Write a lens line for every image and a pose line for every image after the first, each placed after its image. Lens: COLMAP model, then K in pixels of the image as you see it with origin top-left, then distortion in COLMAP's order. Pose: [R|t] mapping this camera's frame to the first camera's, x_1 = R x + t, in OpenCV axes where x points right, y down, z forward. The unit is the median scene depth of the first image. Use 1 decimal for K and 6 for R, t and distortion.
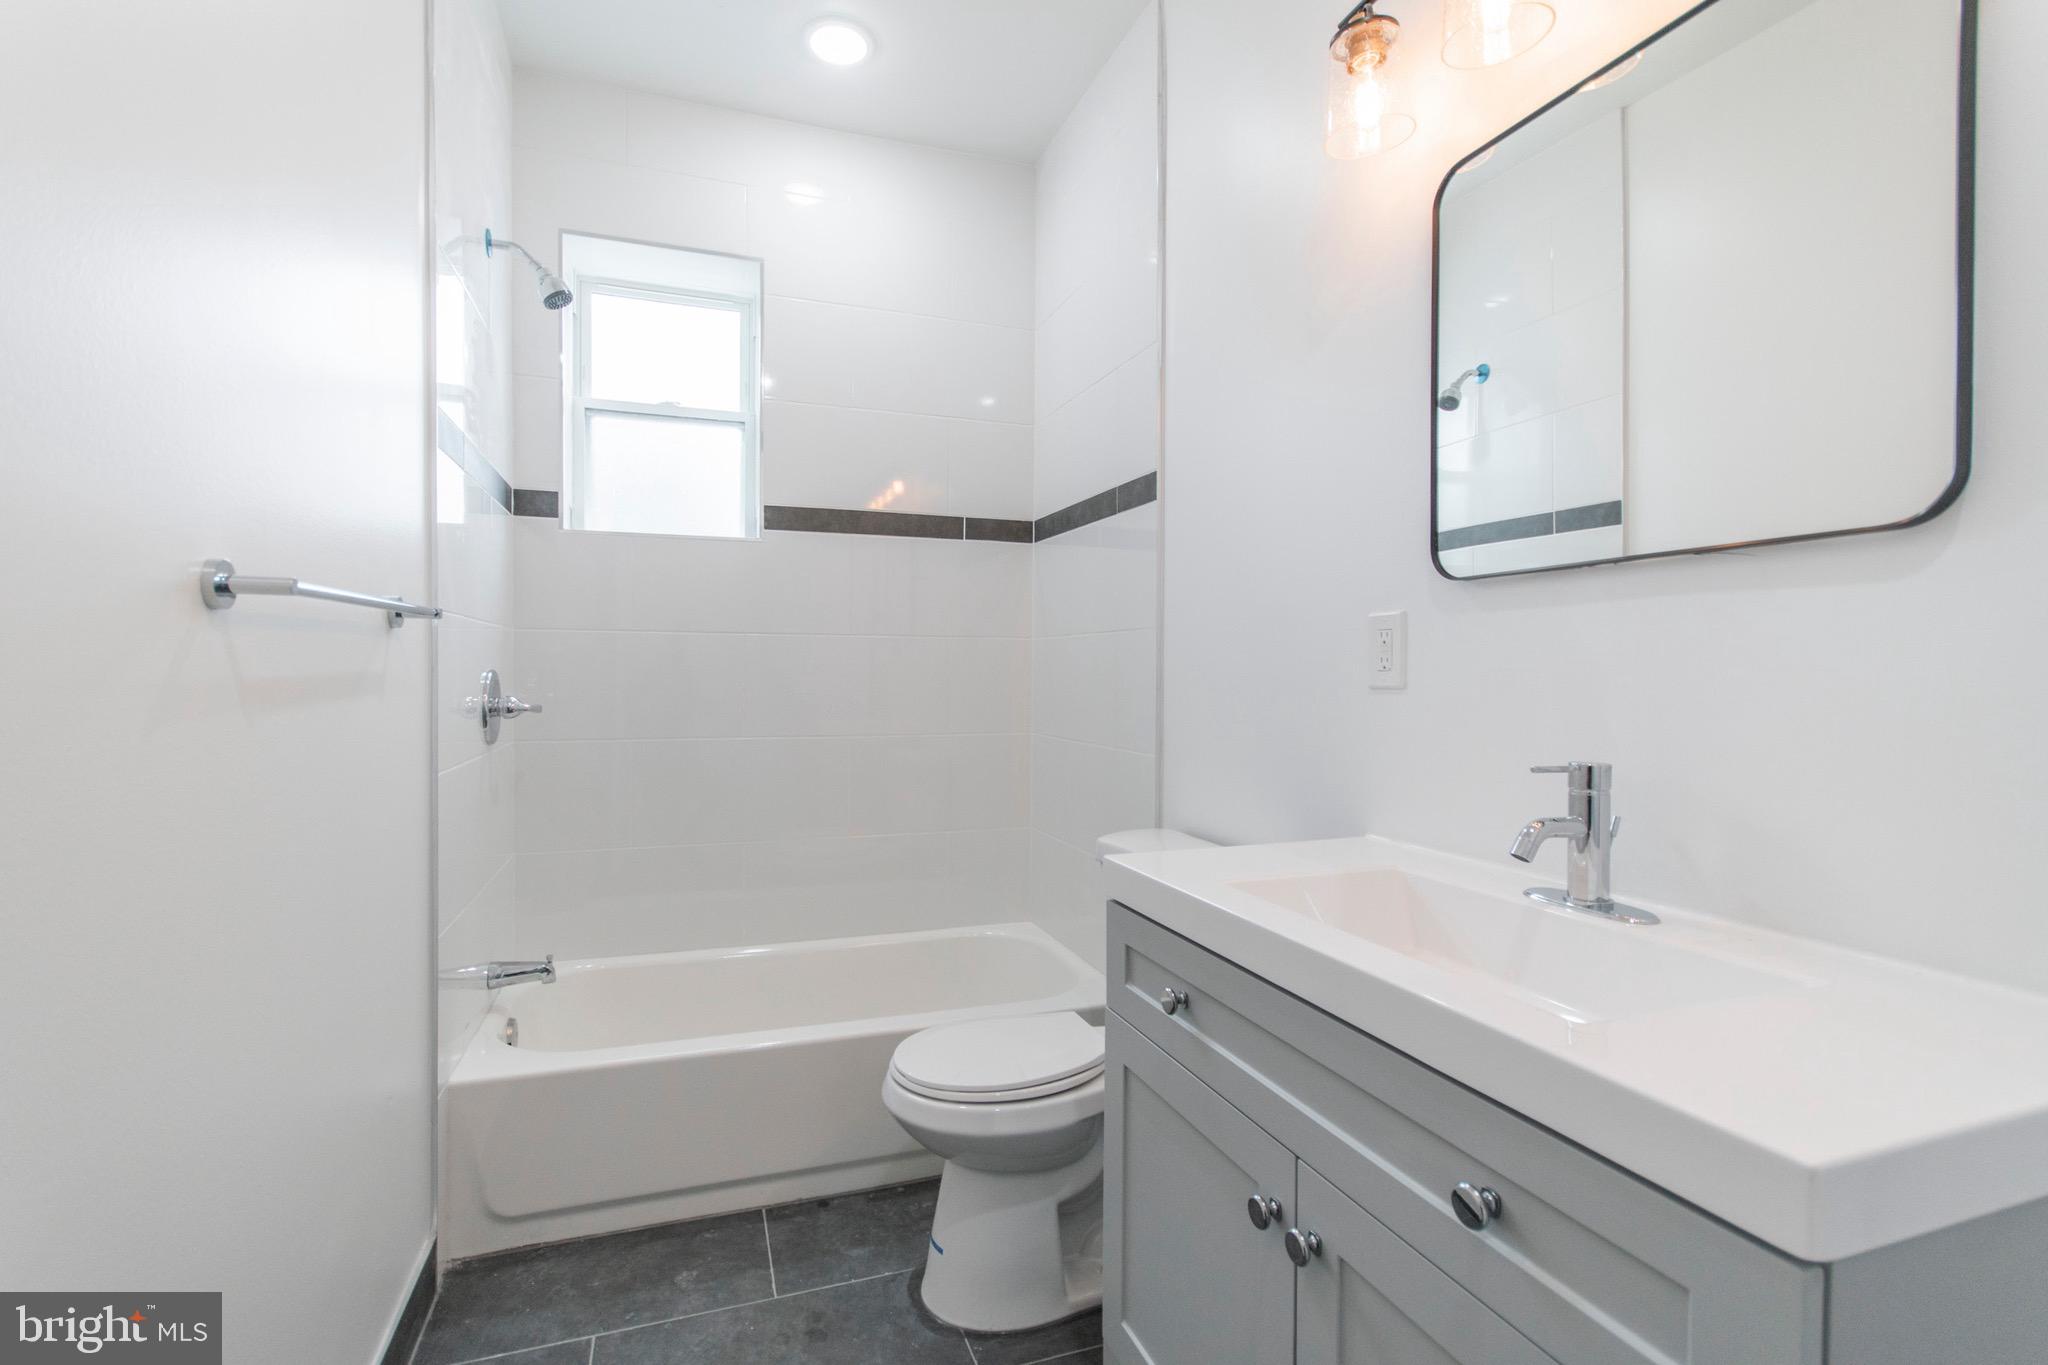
lens RADIAL K [[924.7, 0, 1011.4], [0, 924.7, 681.3], [0, 0, 1]] dist [0.003299, -0.000606]
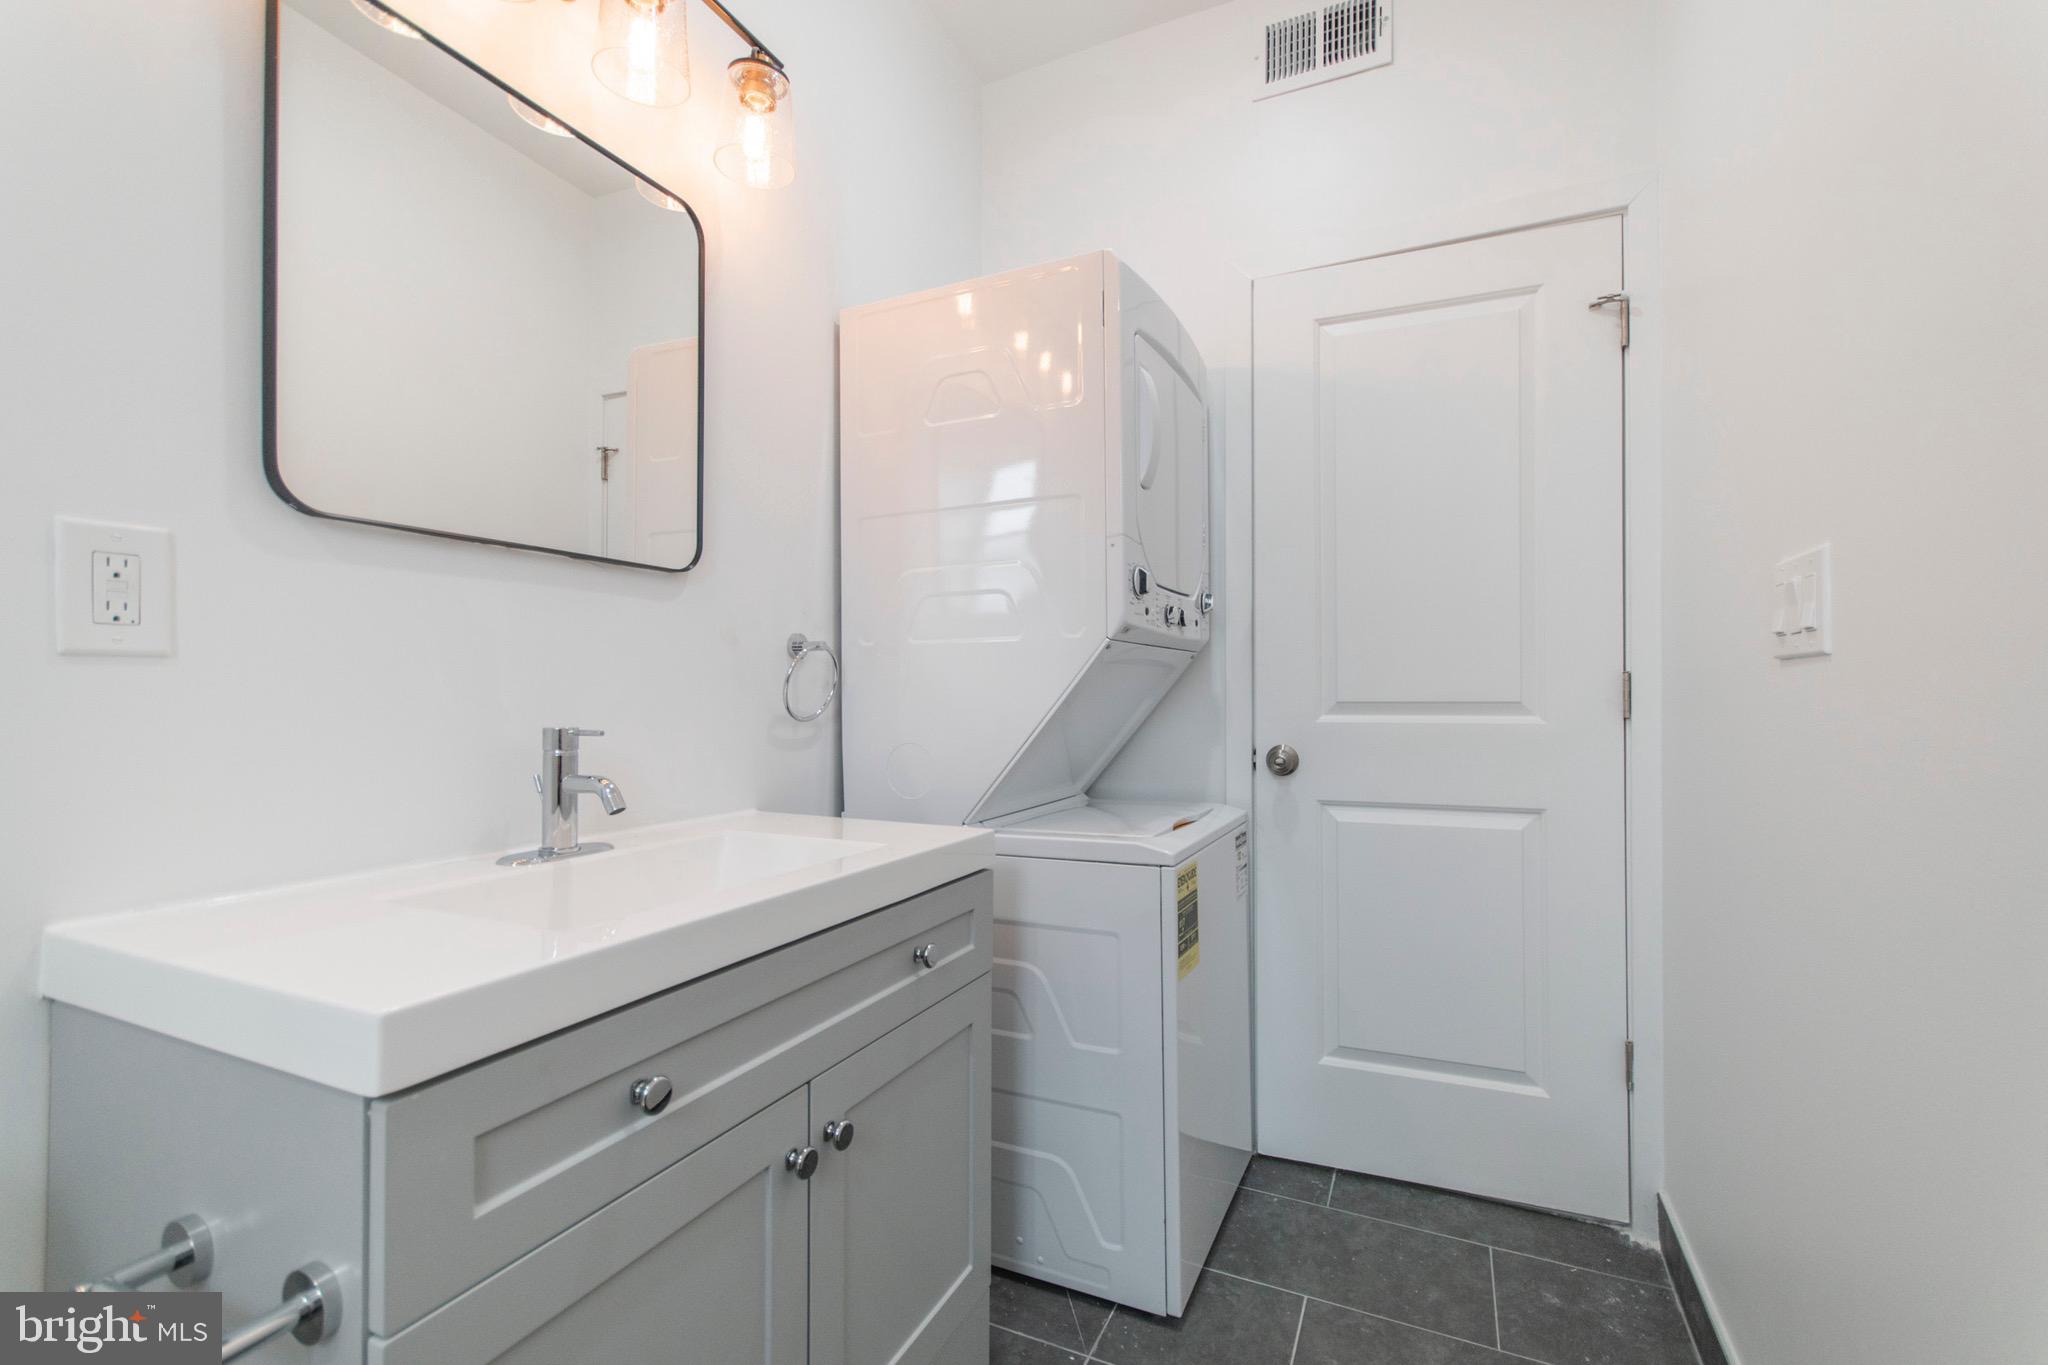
lens RADIAL K [[924.7, 0, 1011.4], [0, 924.7, 681.3], [0, 0, 1]] dist [0.003299, -0.000606]
pose [[-0.709958, -0.001754, 0.704242, -0.557714], [-0.001550, 0.999998, 0.000929, 0.031027], [-0.704242, -0.000432, -0.709960, 1.411499]]
